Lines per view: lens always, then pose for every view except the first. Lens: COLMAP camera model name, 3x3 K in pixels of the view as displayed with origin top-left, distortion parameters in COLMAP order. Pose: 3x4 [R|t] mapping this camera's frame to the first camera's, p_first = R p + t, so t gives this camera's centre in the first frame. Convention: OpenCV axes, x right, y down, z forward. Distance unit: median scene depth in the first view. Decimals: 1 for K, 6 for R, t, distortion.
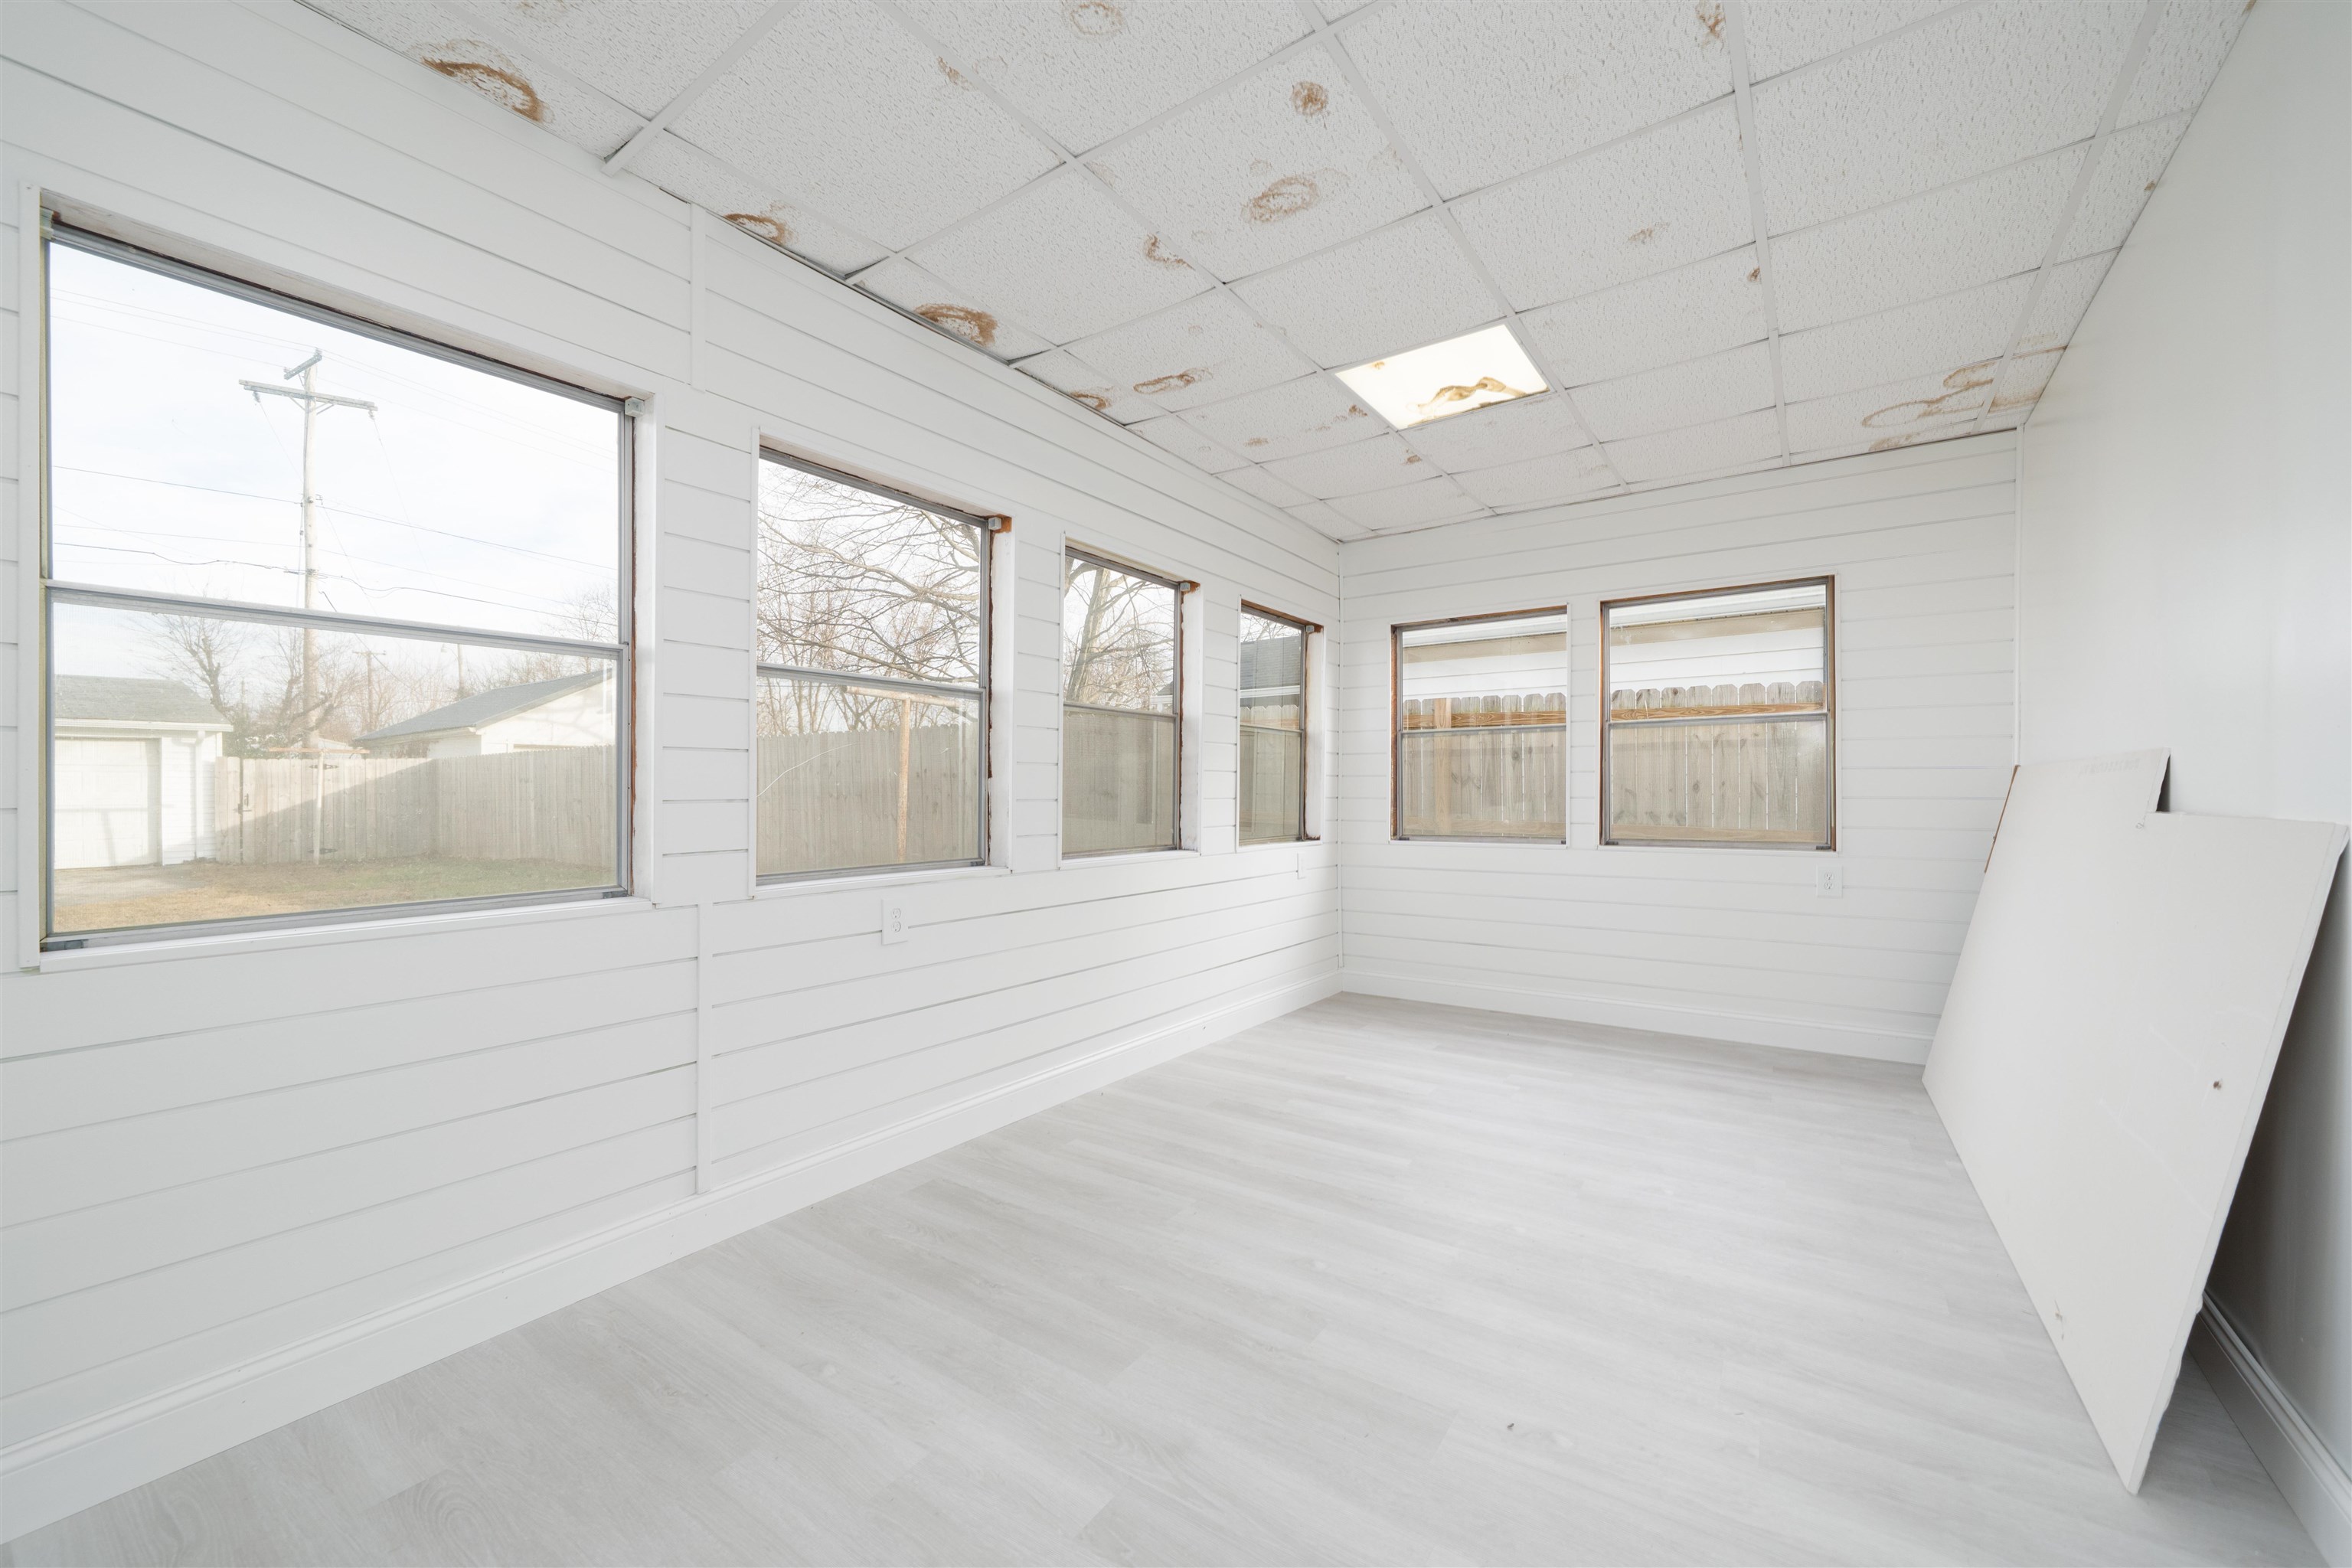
lens RADIAL K [[916.4, 0, 1178.8], [0, 916.4, 785.5], [0, 0, 1]] dist [0.001646, 0.000370]
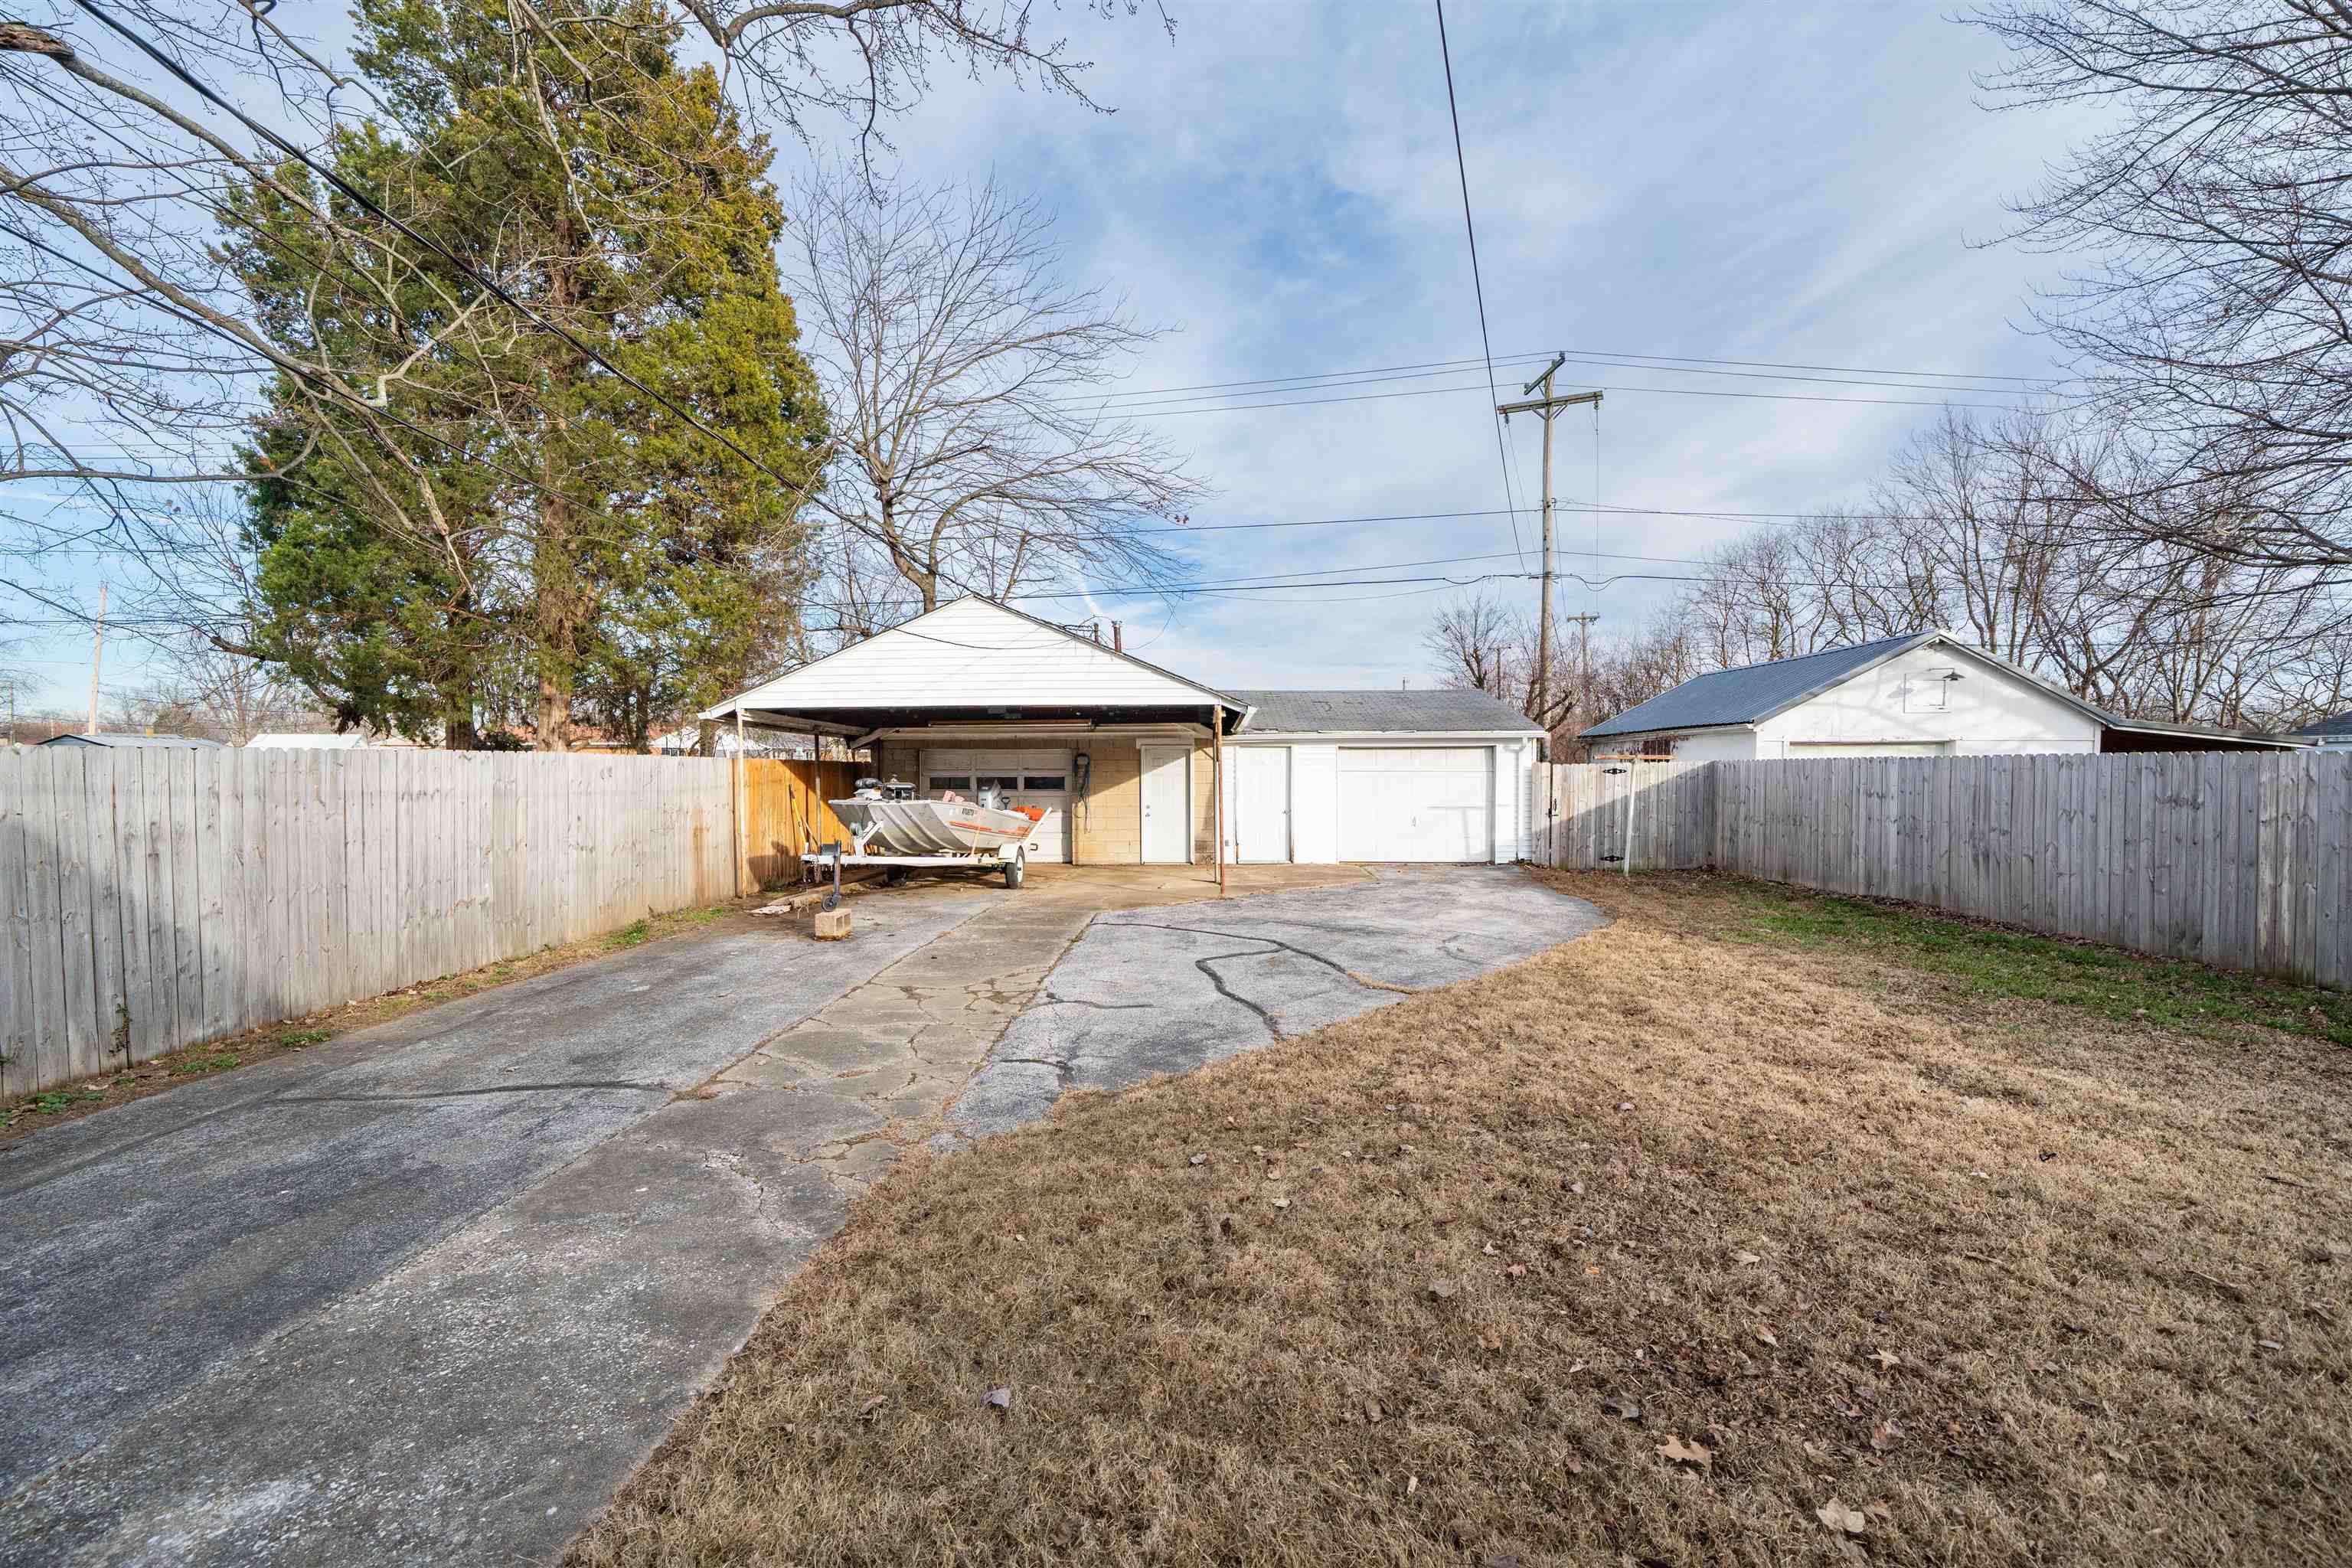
lens RADIAL K [[916.4, 0, 1173.2], [0, 916.4, 777.6], [0, 0, 1]] dist [0.001646, 0.000370]
pose [[0.581348, 0.022676, -0.813339, -0.369490], [0.000332, 0.999605, 0.028106, -0.036130], [0.813655, -0.016610, 0.581111, 0.057510]]
